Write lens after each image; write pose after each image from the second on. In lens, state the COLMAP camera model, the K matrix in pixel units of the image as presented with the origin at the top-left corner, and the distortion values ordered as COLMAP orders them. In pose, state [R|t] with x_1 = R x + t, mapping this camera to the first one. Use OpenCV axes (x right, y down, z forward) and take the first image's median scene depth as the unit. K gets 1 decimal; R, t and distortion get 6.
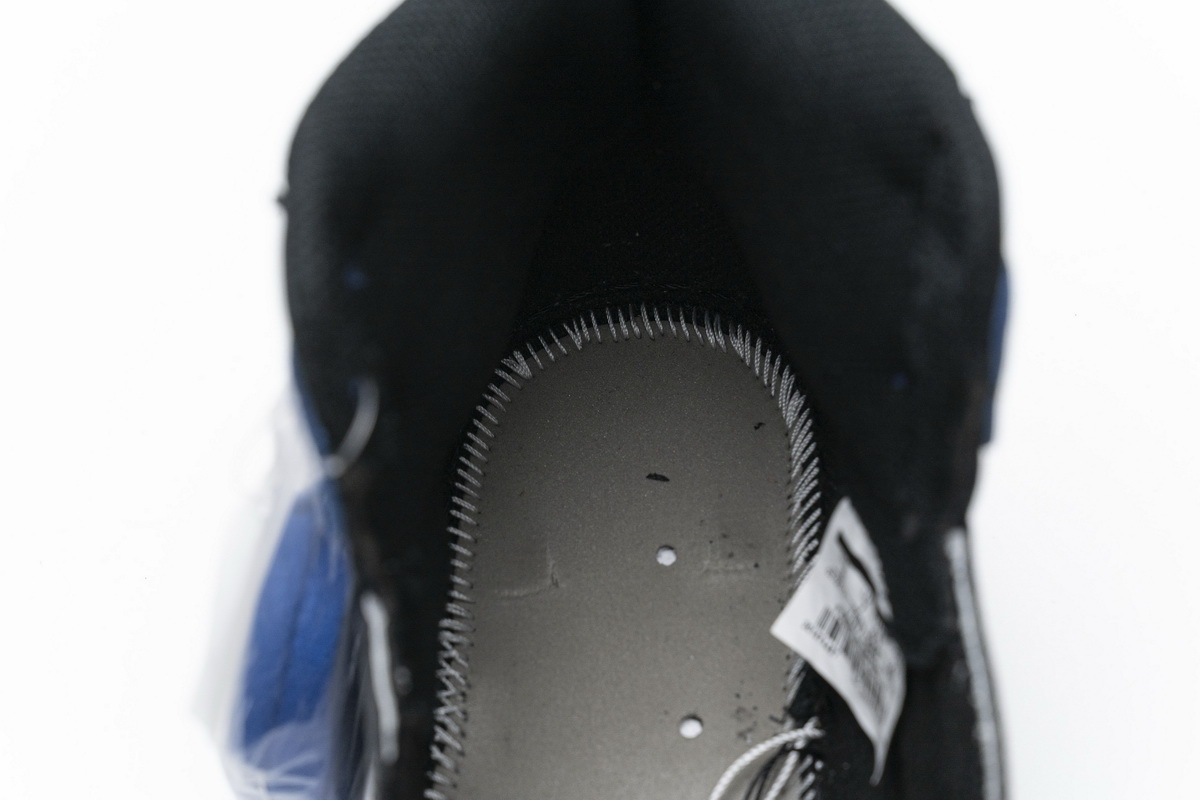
lens RADIAL K [[2403.8, 0, 600.0], [0, 2403.8, 400.0], [0, 0, 1]] dist [0.047352, -0.226066]
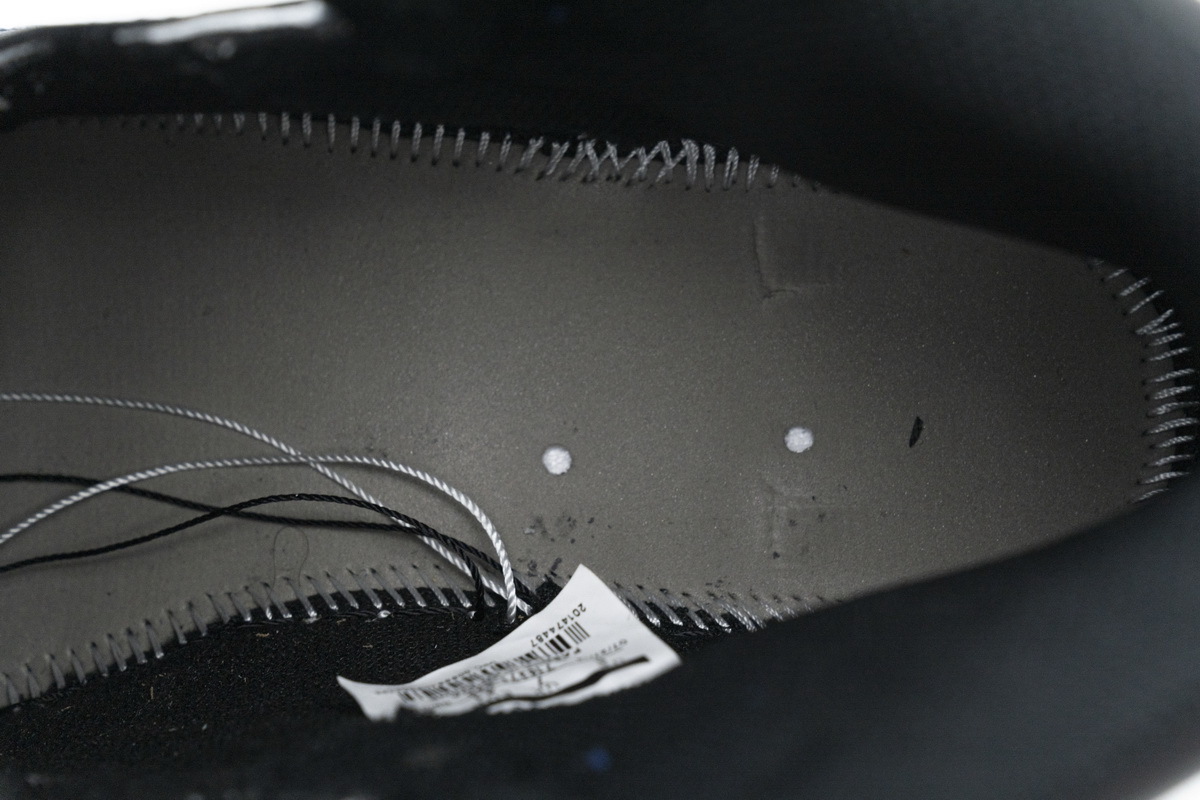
lens RADIAL K [[2403.8, 0, 600.0], [0, 2403.8, 400.0], [0, 0, 1]] dist [0.047352, -0.226066]
pose [[-0.021293, 0.999748, 0.007153, 0.011277], [-0.825894, -0.021622, 0.563411, -0.320870], [0.563424, 0.006089, 0.826146, 0.336818]]
